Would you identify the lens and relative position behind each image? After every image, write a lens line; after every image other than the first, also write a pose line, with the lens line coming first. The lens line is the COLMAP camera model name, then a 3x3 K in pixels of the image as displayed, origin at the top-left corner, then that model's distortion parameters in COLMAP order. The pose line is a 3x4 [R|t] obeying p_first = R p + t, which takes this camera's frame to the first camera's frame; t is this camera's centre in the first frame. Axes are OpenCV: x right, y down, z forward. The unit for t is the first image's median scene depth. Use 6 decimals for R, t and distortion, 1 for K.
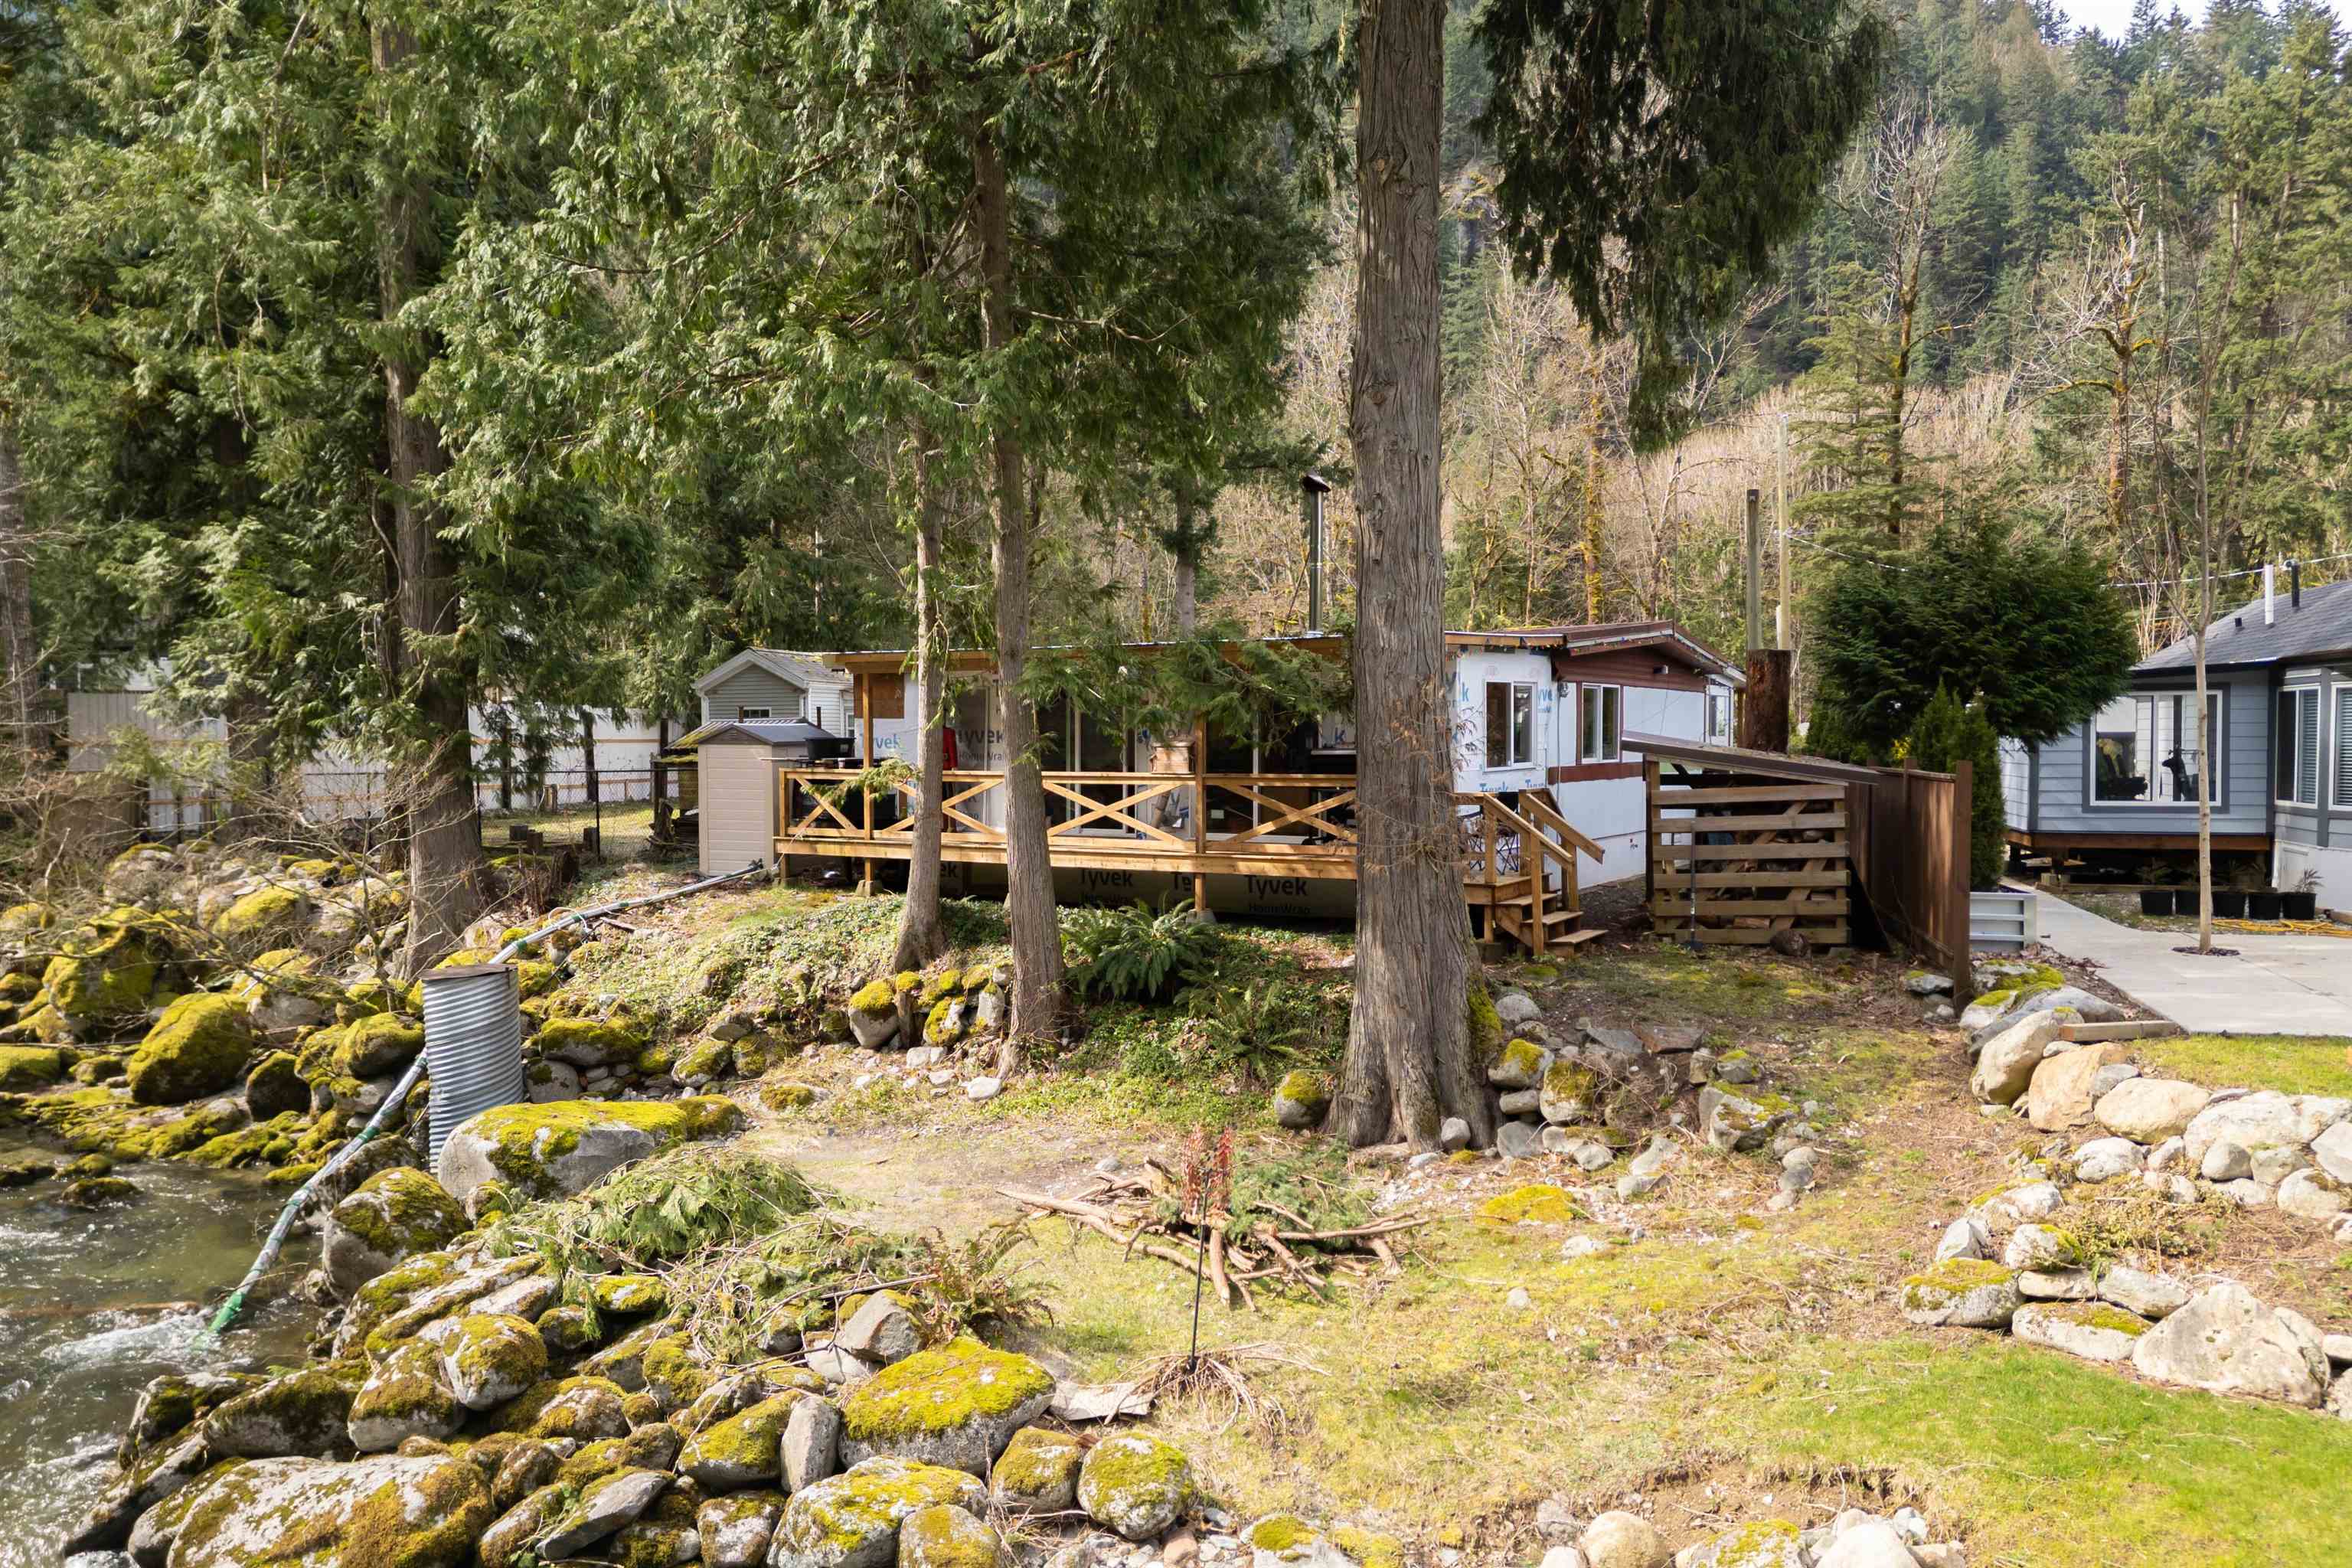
lens RADIAL K [[1620.2, 0, 1176.0], [0, 1620.2, 784.0], [0, 0, 1]] dist [0.054788, -0.066266]
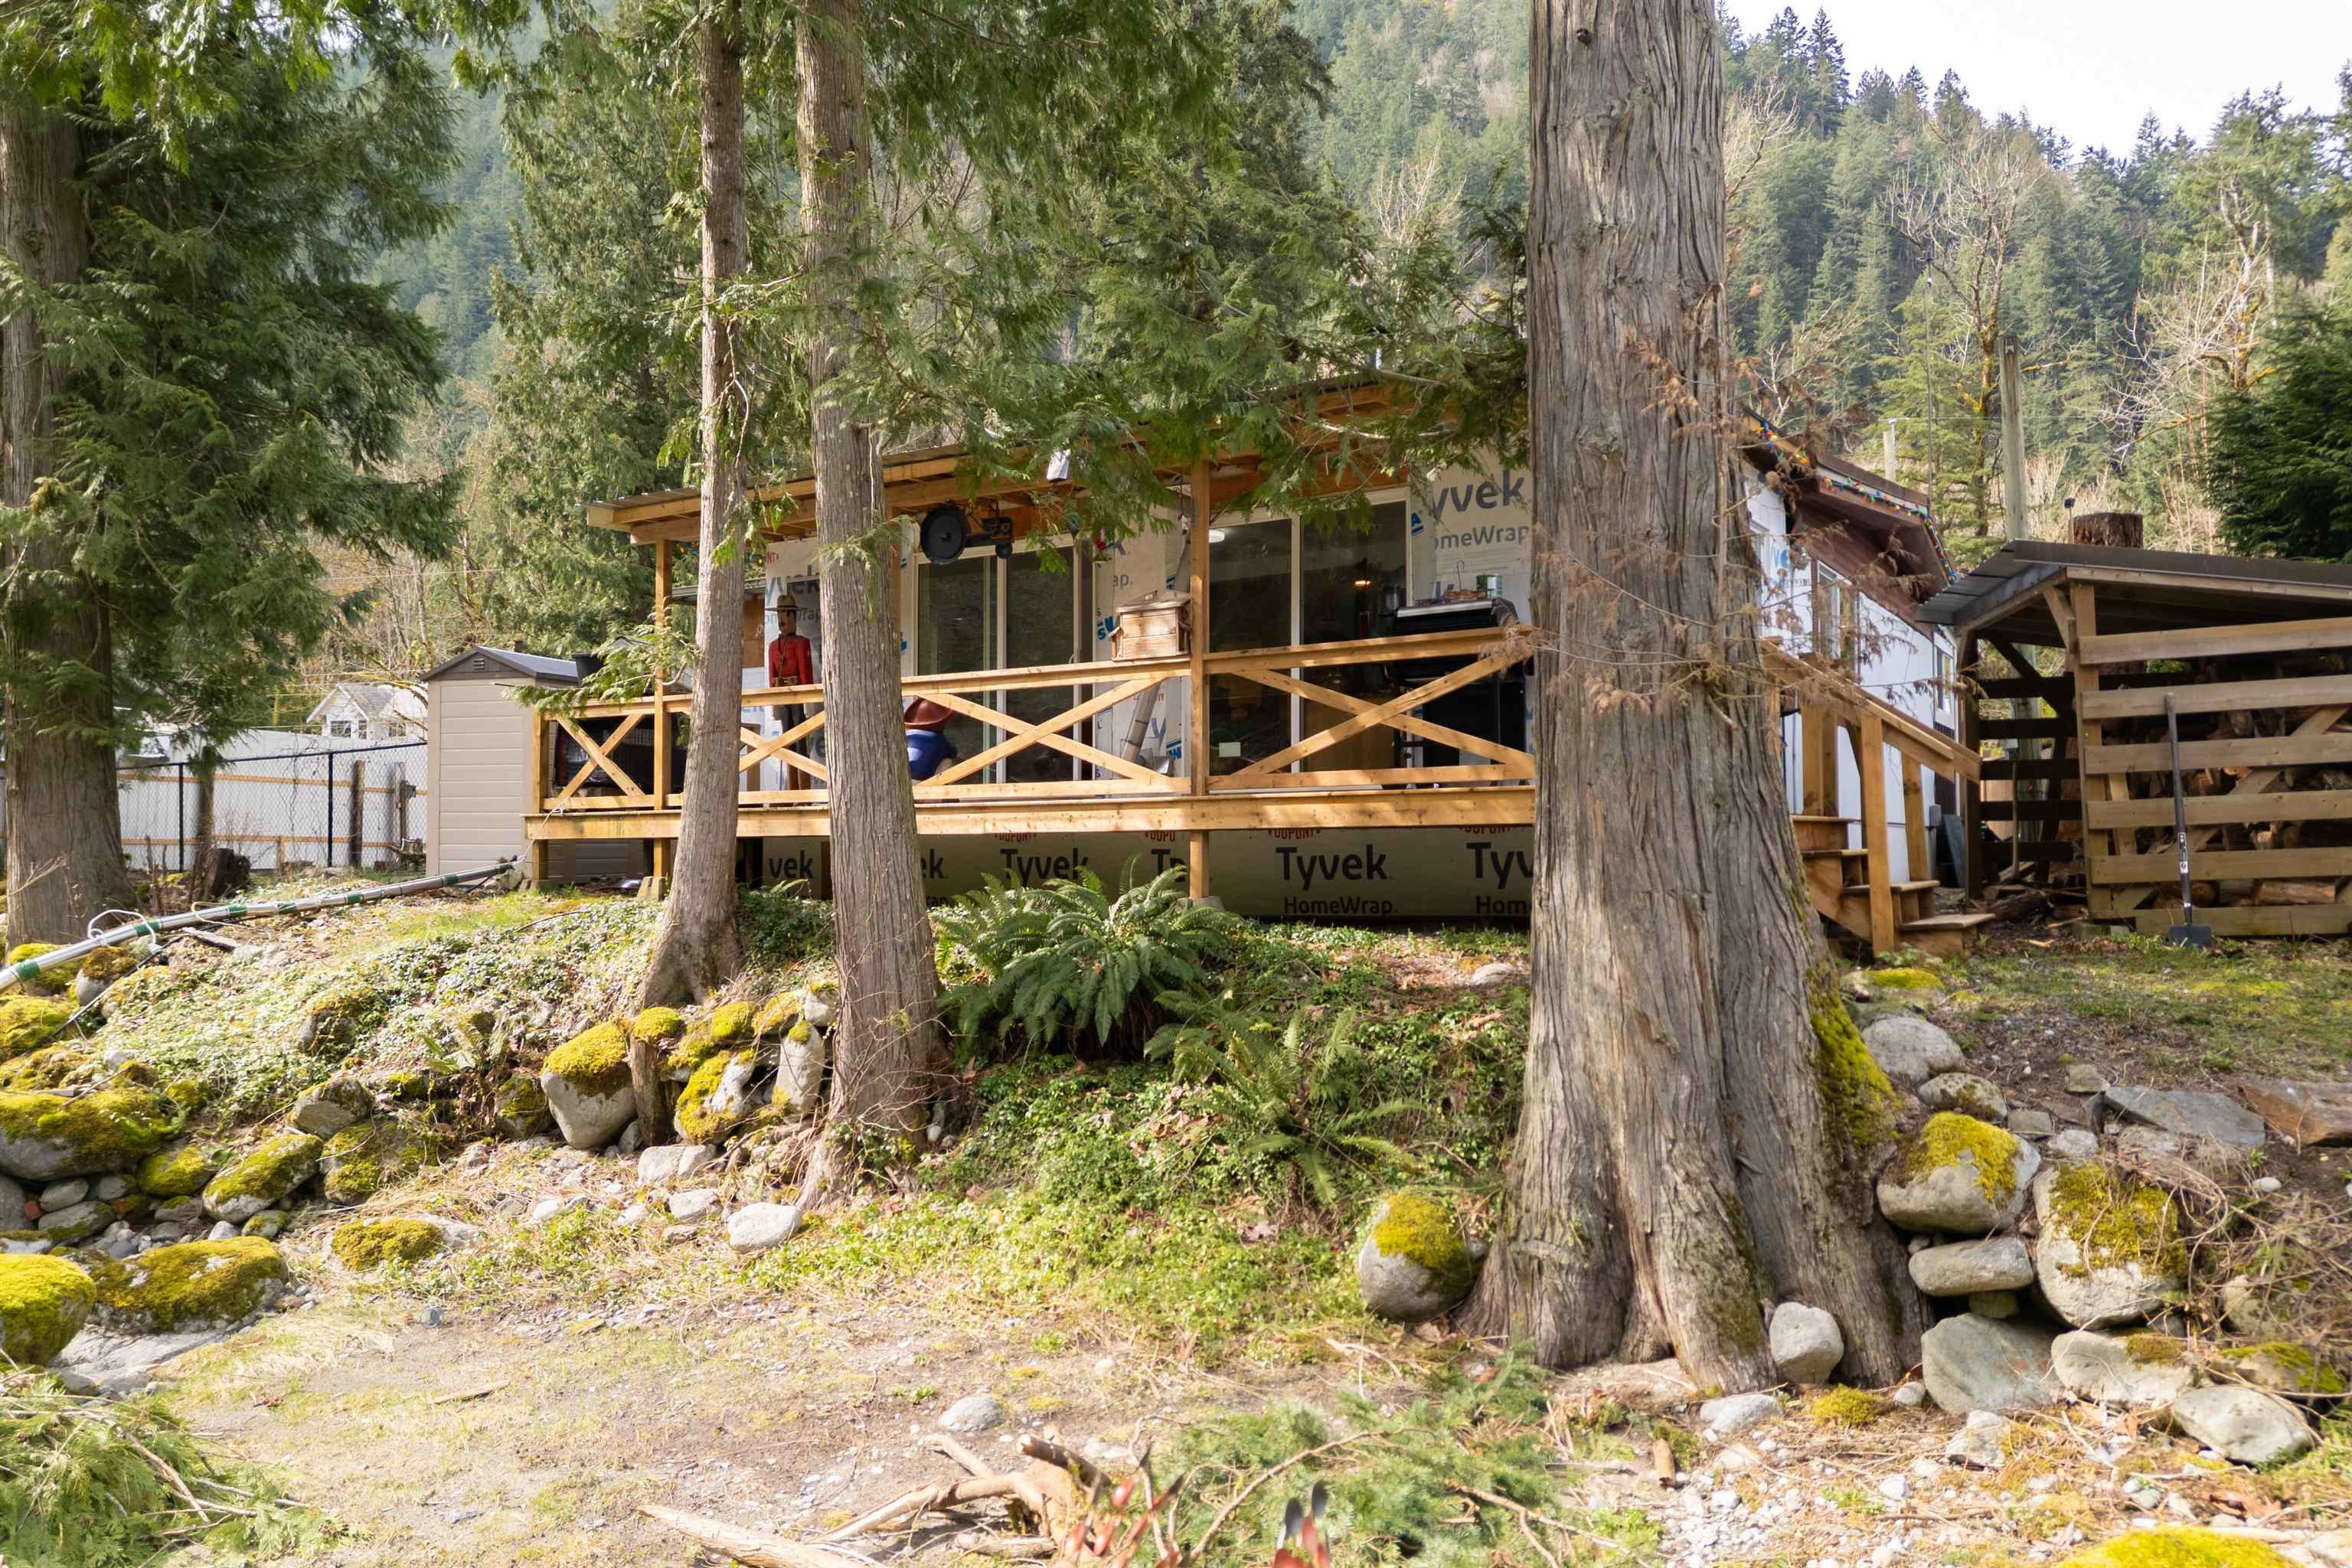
lens RADIAL K [[1620.2, 0, 1176.0], [0, 1620.2, 784.0], [0, 0, 1]] dist [0.054788, -0.066266]
pose [[0.999968, -0.000001, -0.007981, 0.012088], [-0.000597, 0.997191, -0.074894, 0.084246], [0.007958, 0.074897, 0.997160, 0.462907]]
